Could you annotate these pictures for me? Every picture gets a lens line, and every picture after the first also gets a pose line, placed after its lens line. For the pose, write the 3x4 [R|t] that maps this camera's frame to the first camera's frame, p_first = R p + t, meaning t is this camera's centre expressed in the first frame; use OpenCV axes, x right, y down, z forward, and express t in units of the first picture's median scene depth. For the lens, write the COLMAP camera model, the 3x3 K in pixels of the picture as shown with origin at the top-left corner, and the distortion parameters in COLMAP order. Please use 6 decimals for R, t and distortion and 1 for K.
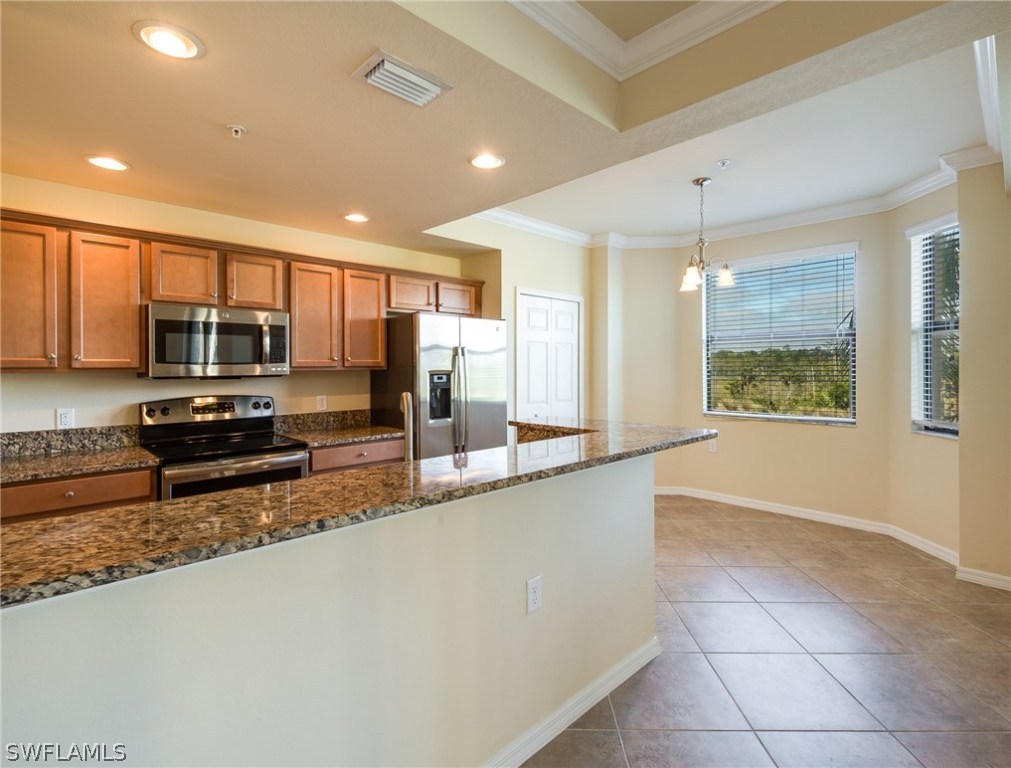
lens RADIAL K [[497.1, 0, 505.5], [0, 497.1, 367.0], [0, 0, 1]] dist [-0.000314, -0.000404]
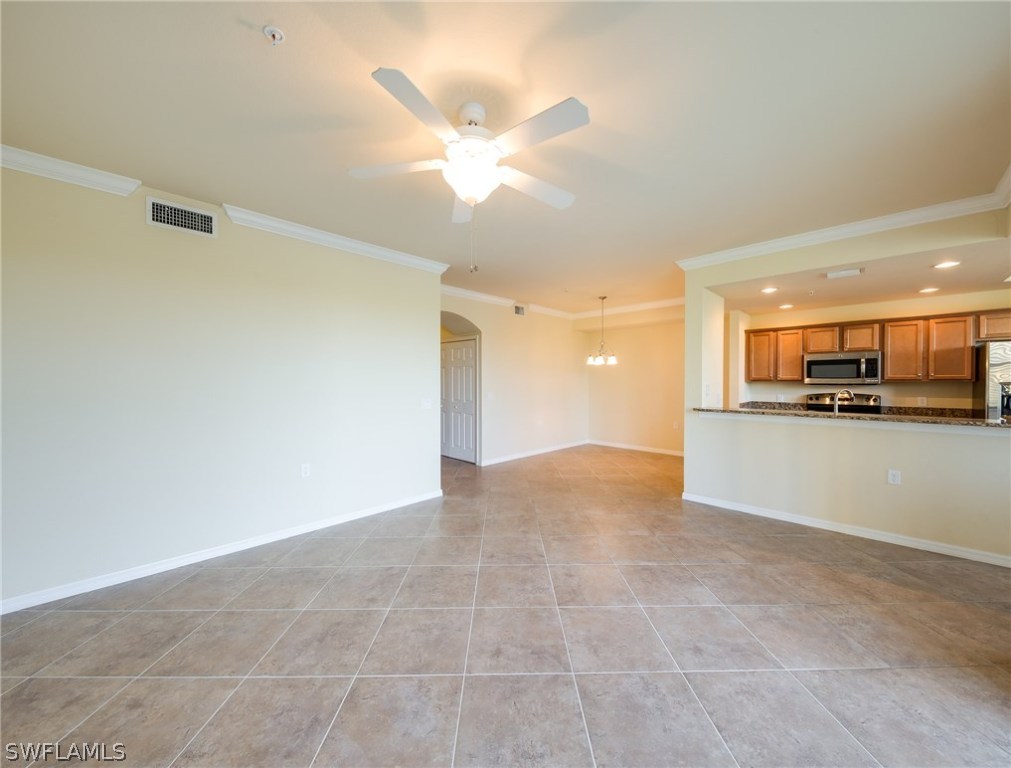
lens RADIAL K [[370.8, 0, 506.7], [0, 370.8, 385.8], [0, 0, 1]] dist [-0.007670, -0.000150]
pose [[0.022320, 0.017849, -0.999592, 0.954820], [0.001571, 0.999839, 0.017888, -0.003848], [0.999750, -0.001970, 0.022289, -0.470486]]
